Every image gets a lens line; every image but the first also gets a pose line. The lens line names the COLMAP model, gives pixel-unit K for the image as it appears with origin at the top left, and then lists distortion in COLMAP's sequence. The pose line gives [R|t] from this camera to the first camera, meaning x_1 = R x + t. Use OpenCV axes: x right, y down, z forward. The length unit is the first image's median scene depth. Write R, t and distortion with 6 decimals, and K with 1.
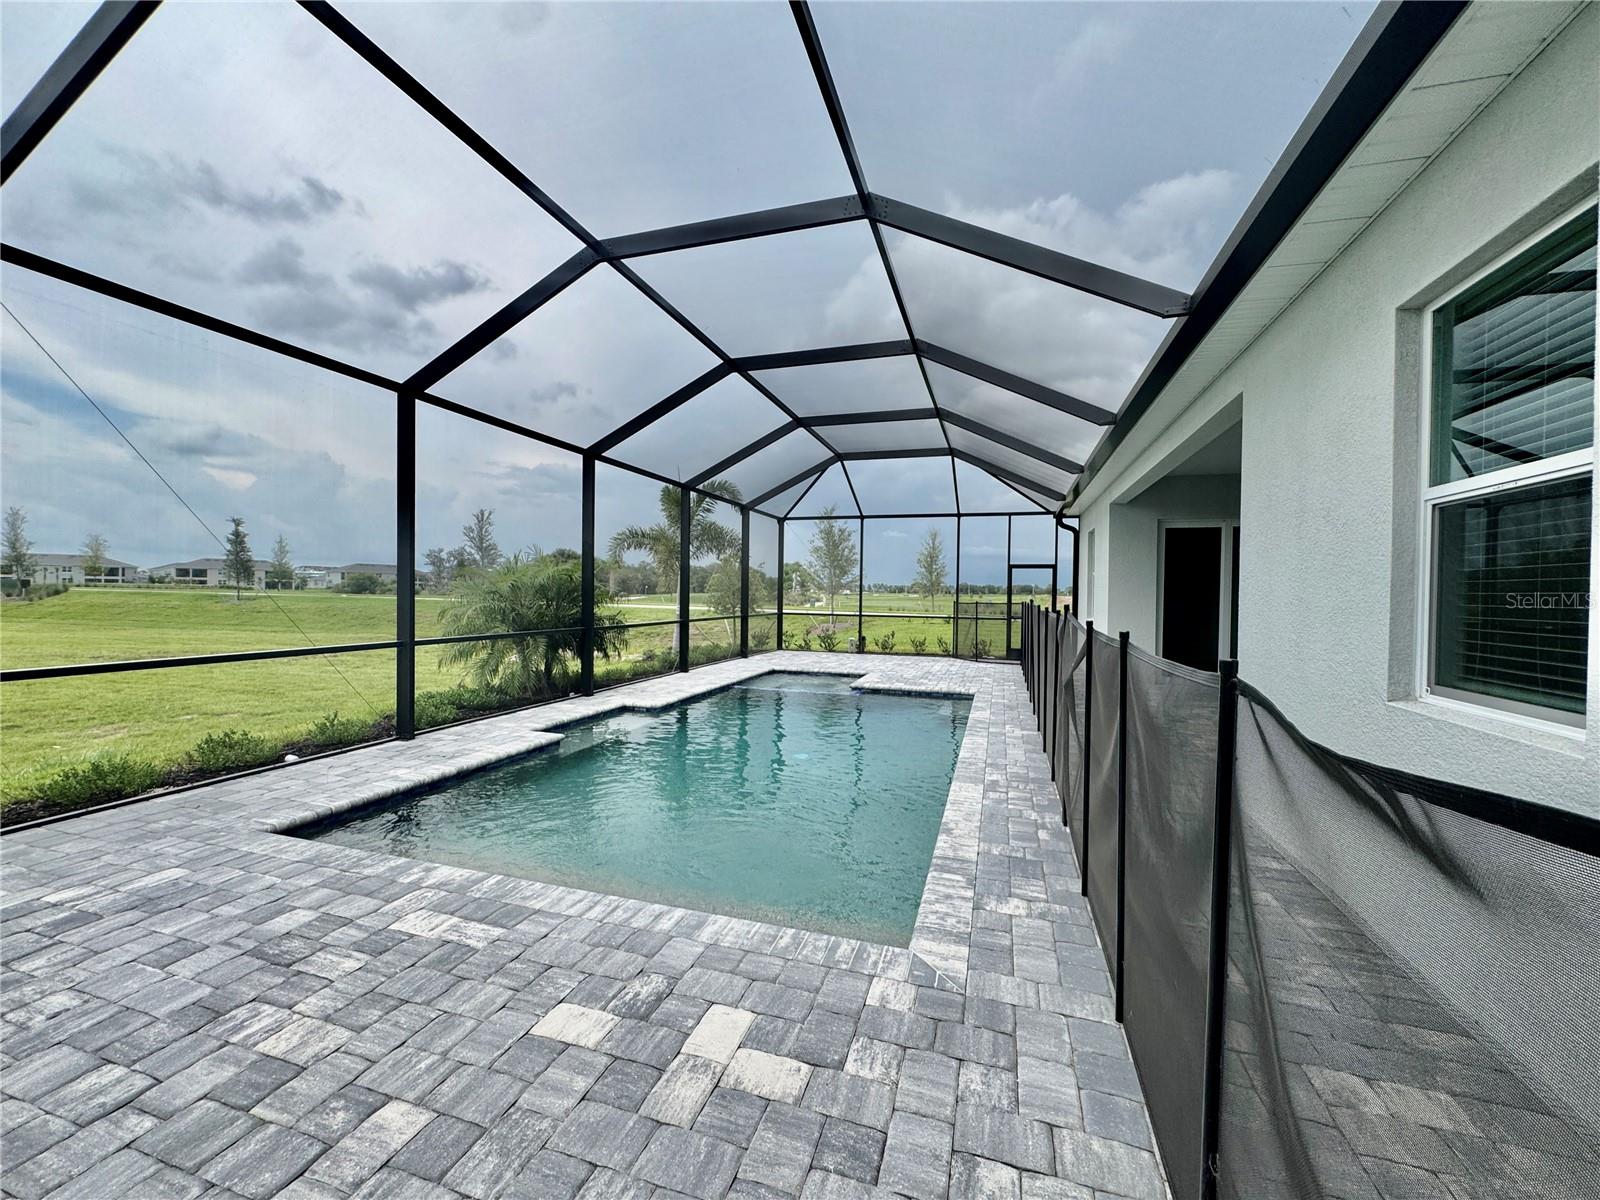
lens RADIAL K [[654.0, 0, 800.0], [0, 654.0, 600.0], [0, 0, 1]] dist [-0.000924, -0.000211]
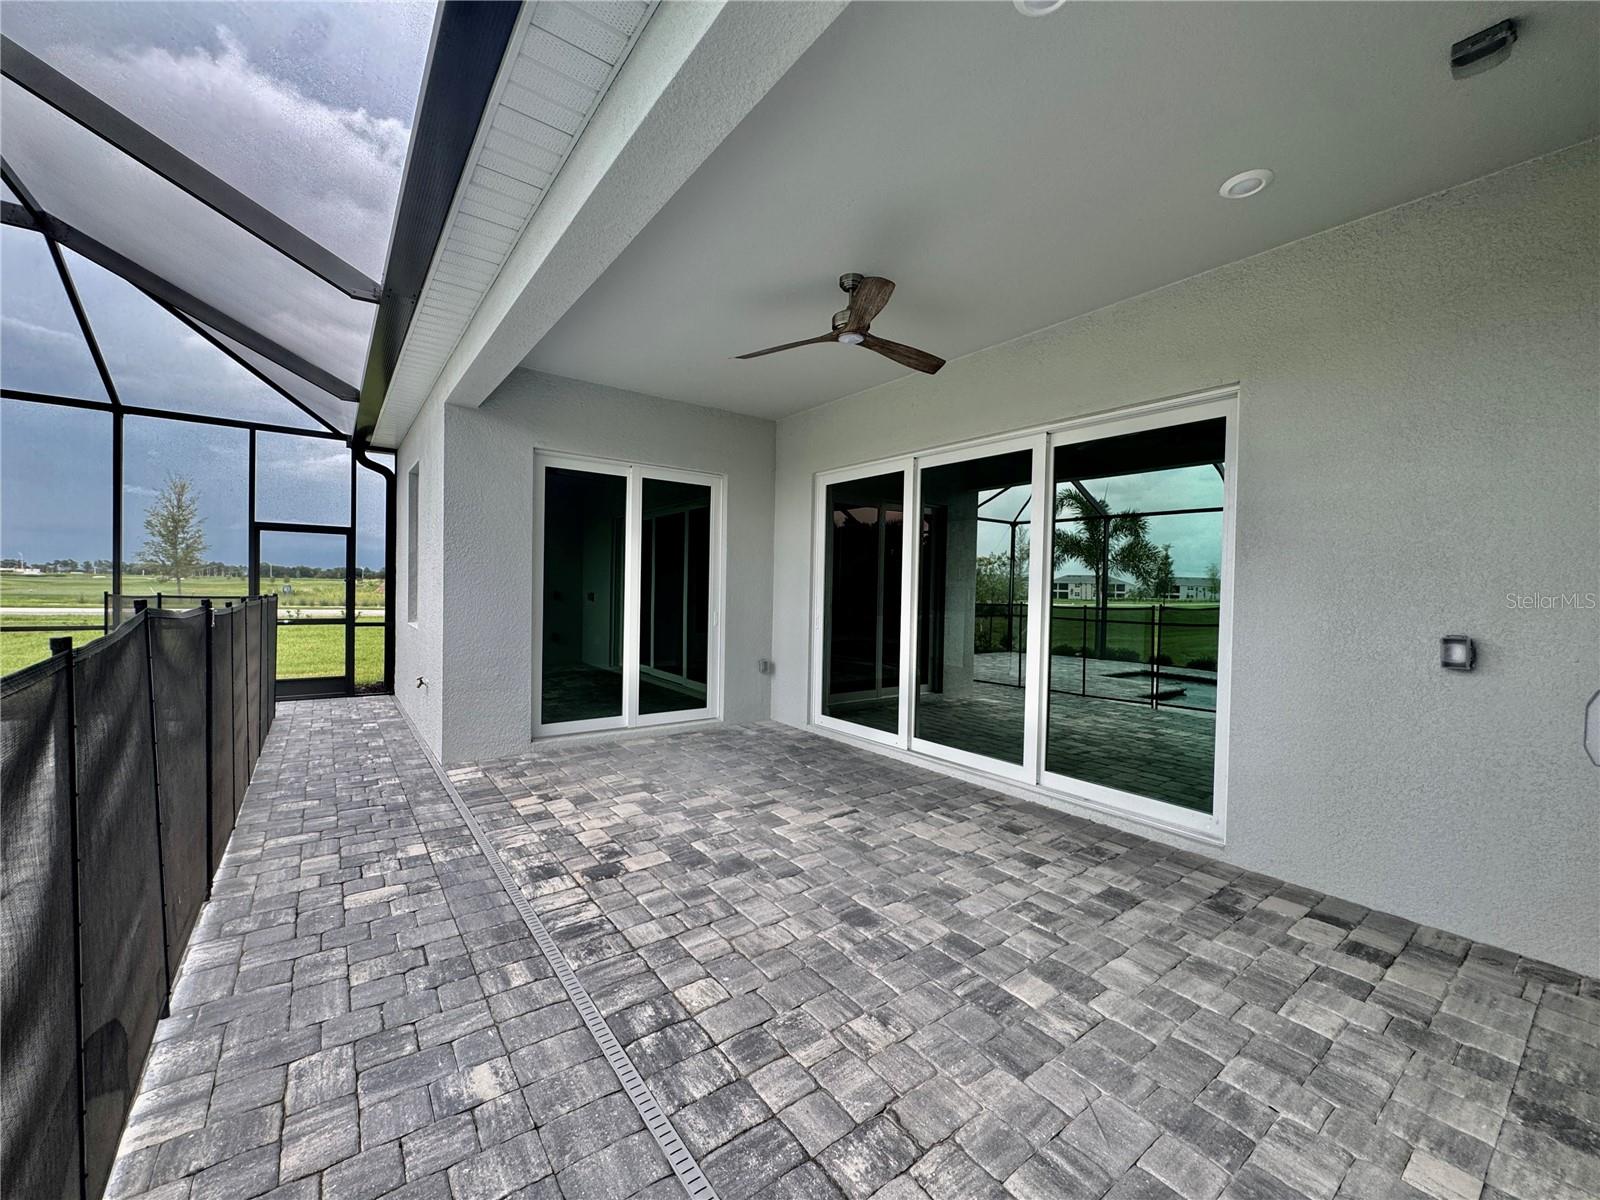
lens RADIAL K [[654.0, 0, 800.0], [0, 654.0, 600.0], [0, 0, 1]] dist [-0.000924, -0.000211]
pose [[0.598155, -0.012575, 0.801282, 0.163061], [-0.004475, 0.999809, 0.019031, -0.003277], [-0.801368, -0.014969, 0.597984, 0.334422]]
